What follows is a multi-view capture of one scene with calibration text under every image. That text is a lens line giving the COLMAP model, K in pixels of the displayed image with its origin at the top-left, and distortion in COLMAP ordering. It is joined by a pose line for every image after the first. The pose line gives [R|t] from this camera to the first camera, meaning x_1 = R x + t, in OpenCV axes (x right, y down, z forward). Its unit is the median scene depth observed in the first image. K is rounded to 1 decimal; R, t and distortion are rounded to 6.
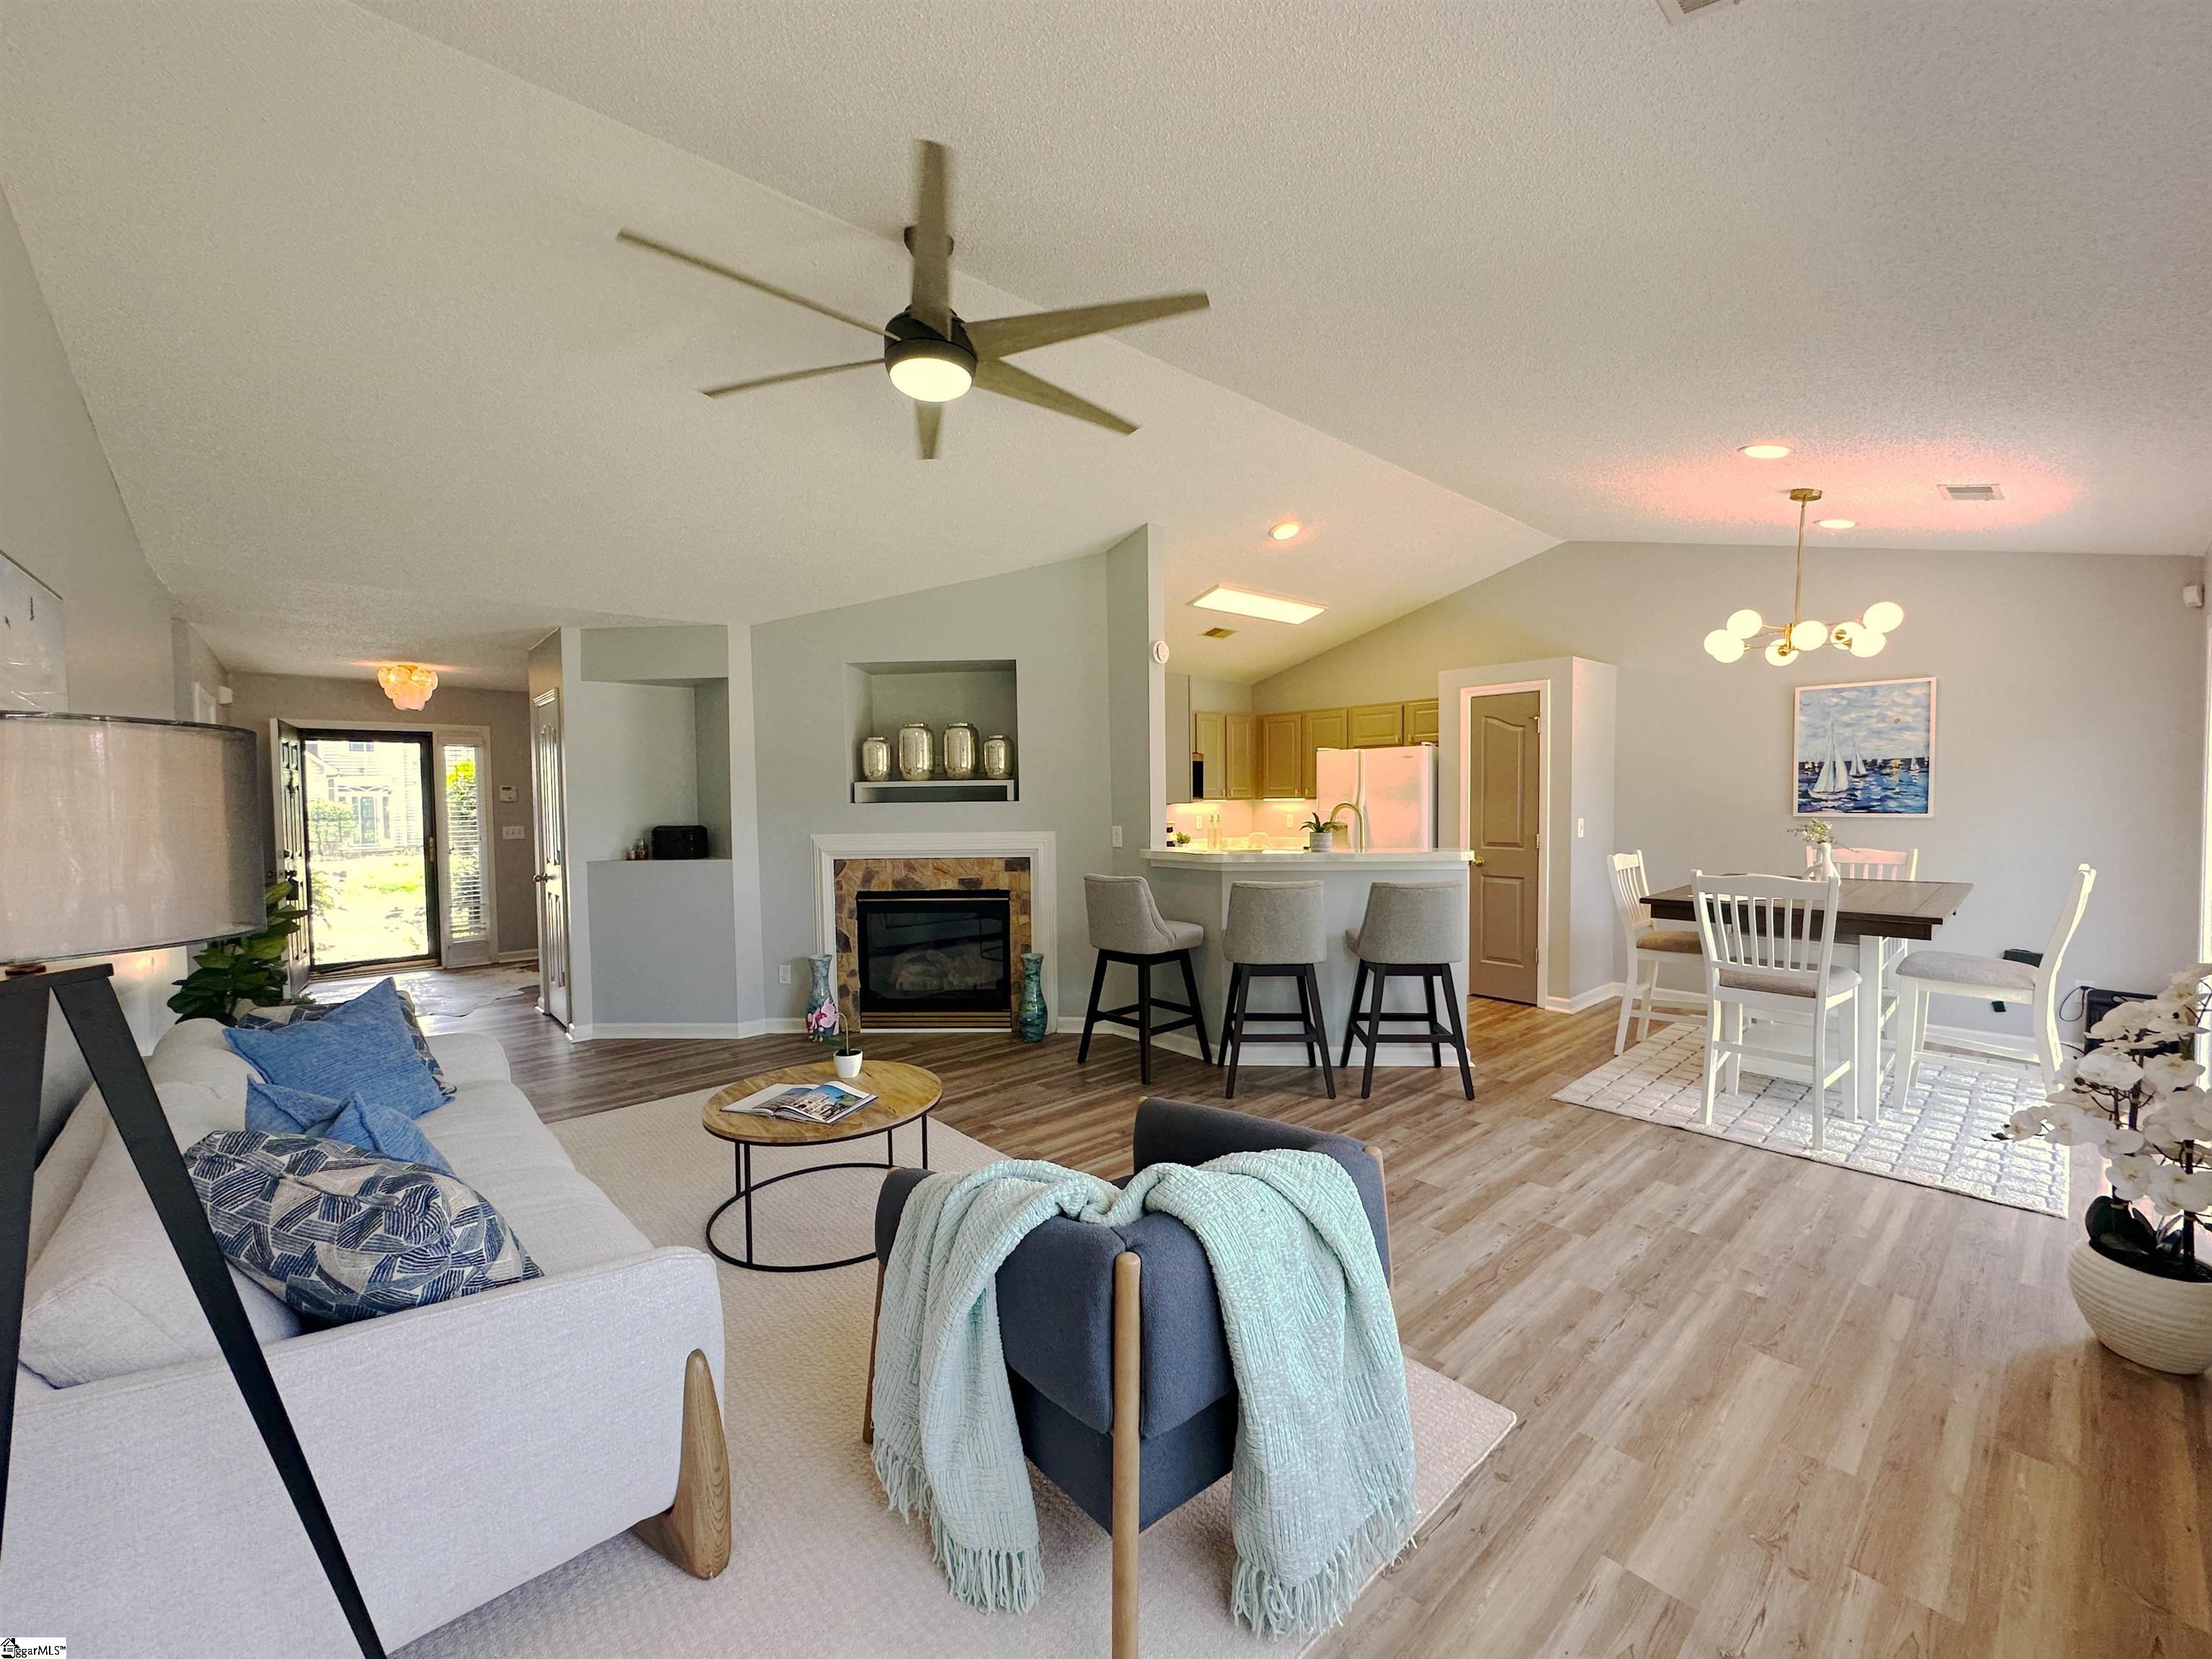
lens RADIAL K [[885.1, 0, 1103.2], [0, 885.1, 833.4], [0, 0, 1]] dist [-0.003686, 0.000761]
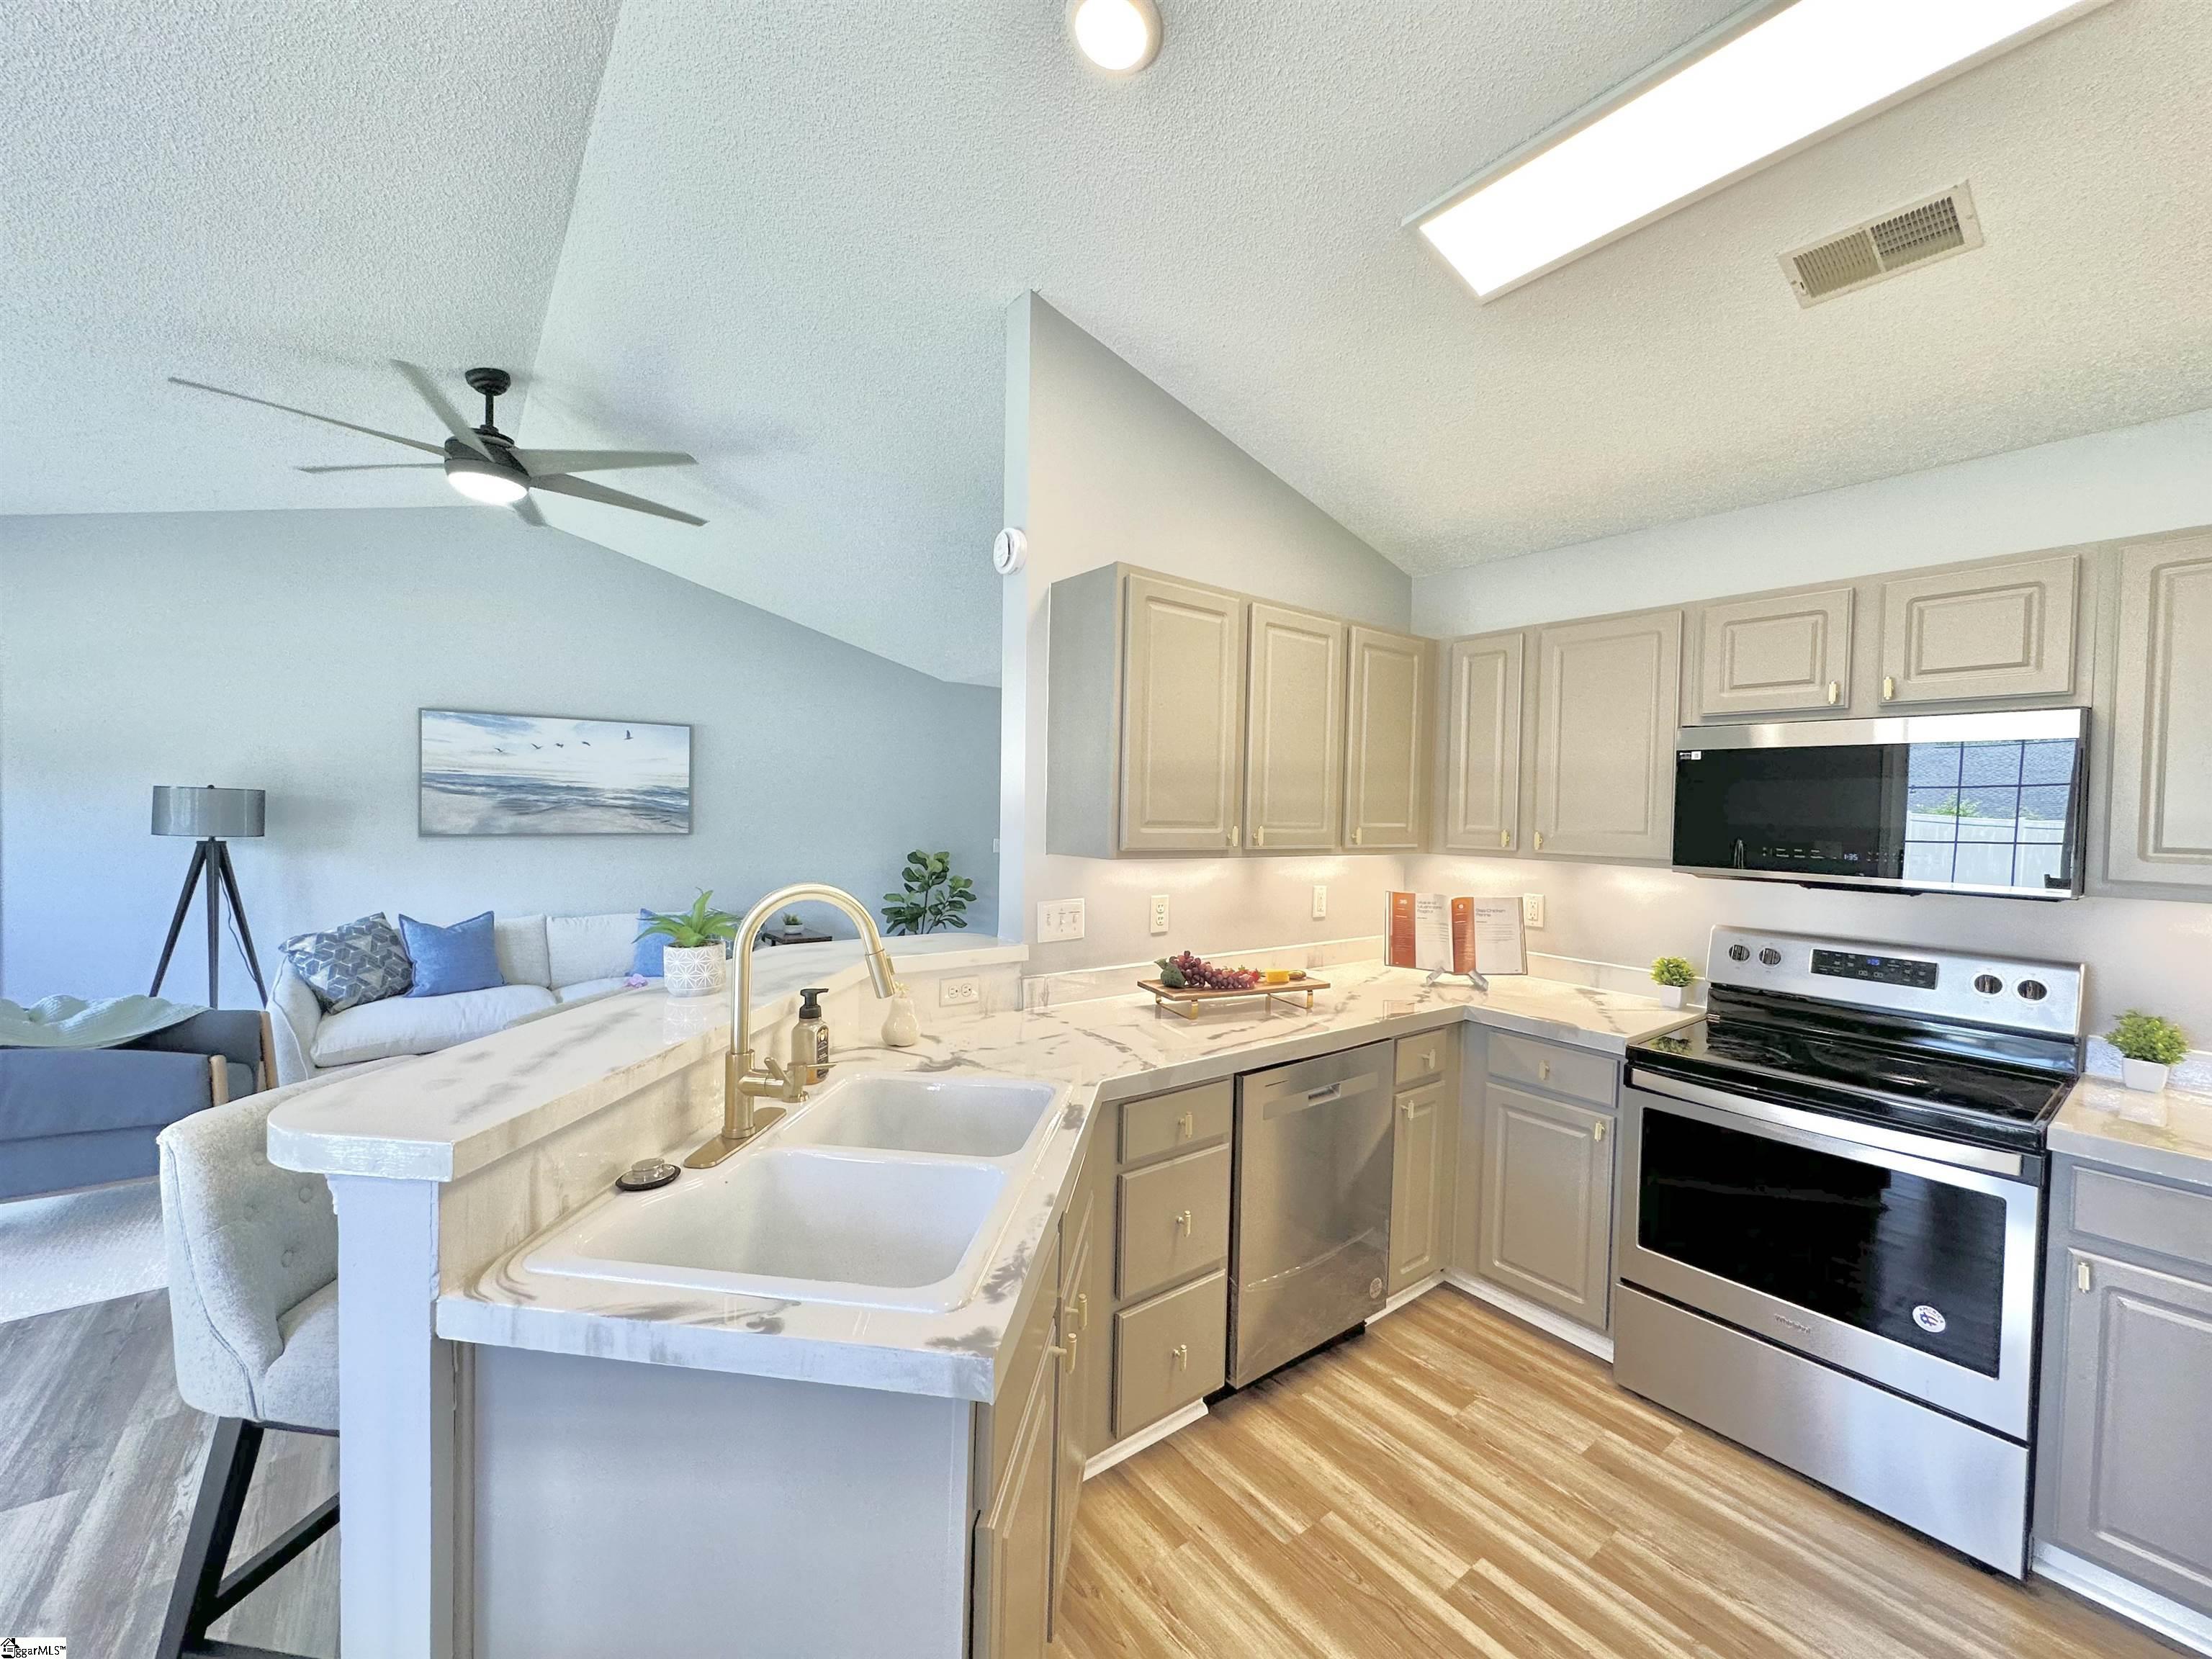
lens RADIAL K [[885.1, 0, 1105.8], [0, 885.1, 829.9], [0, 0, 1]] dist [-0.003686, 0.000761]
pose [[-0.071586, 0.035682, -0.996796, 0.548859], [-0.063123, 0.997195, 0.040229, -0.069000], [0.995435, 0.065800, -0.069133, 1.068346]]
